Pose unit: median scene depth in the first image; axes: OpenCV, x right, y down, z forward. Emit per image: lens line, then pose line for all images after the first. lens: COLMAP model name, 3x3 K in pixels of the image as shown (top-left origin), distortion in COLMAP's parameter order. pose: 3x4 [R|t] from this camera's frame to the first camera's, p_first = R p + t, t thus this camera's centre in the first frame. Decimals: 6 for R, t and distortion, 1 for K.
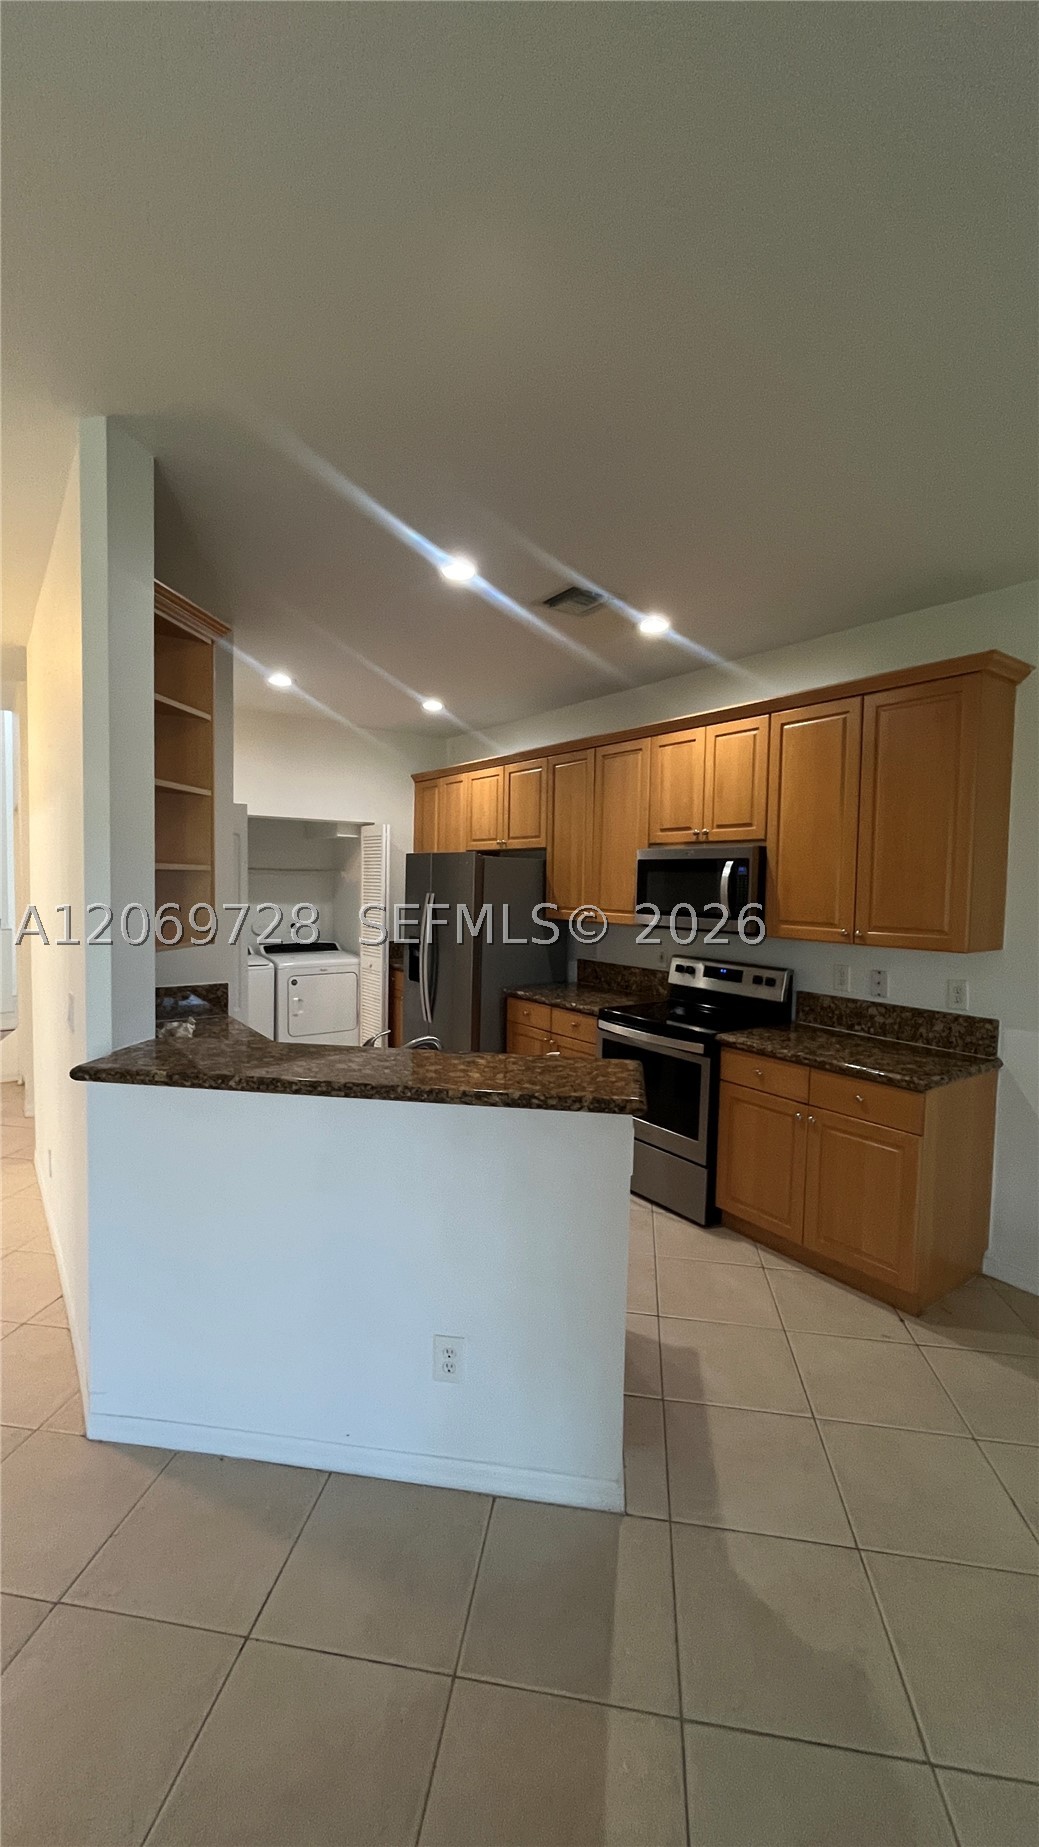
lens RADIAL K [[750.3, 0, 513.9], [0, 750.3, 918.0], [0, 0, 1]] dist [-0.001427, -0.000662]
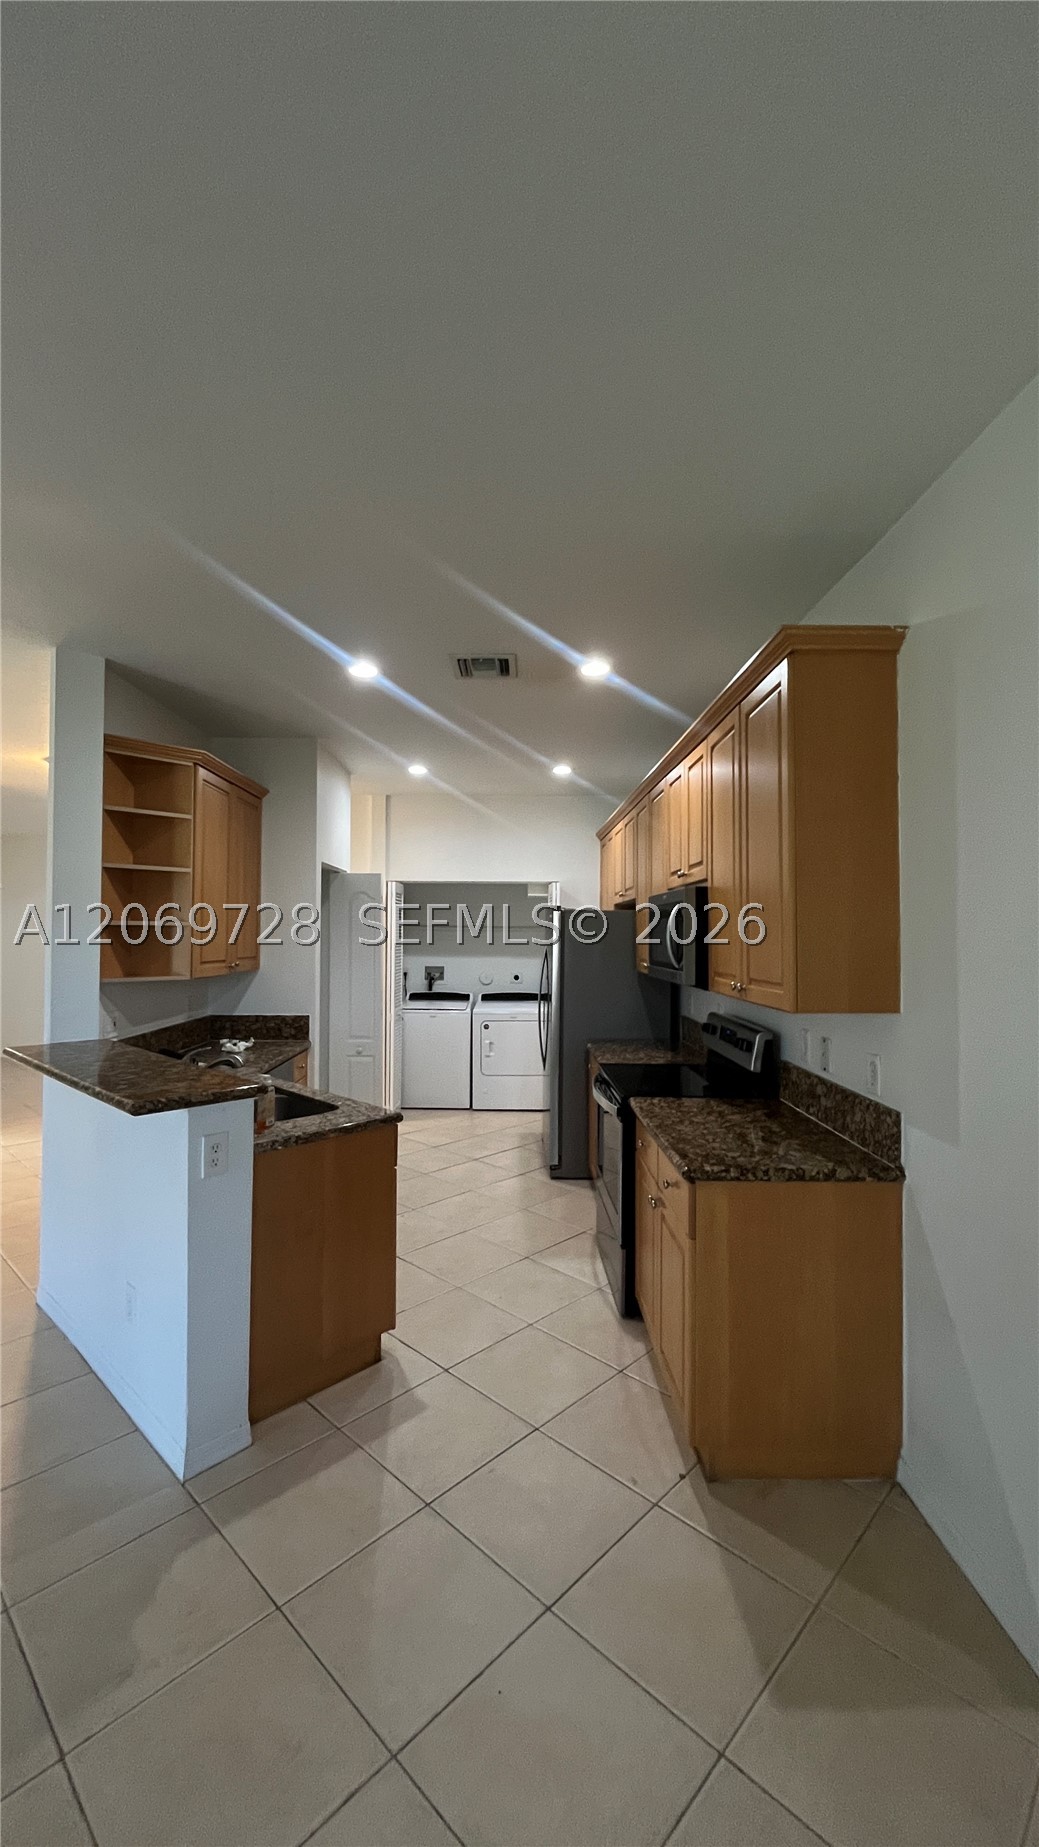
lens RADIAL K [[750.3, 0, 516.2], [0, 750.3, 926.2], [0, 0, 1]] dist [-0.001427, -0.000662]
pose [[0.813348, -0.021165, -0.581392, 0.760286], [-0.020650, 0.997658, -0.065208, 0.013998], [0.581410, 0.065042, 0.811006, 0.199847]]
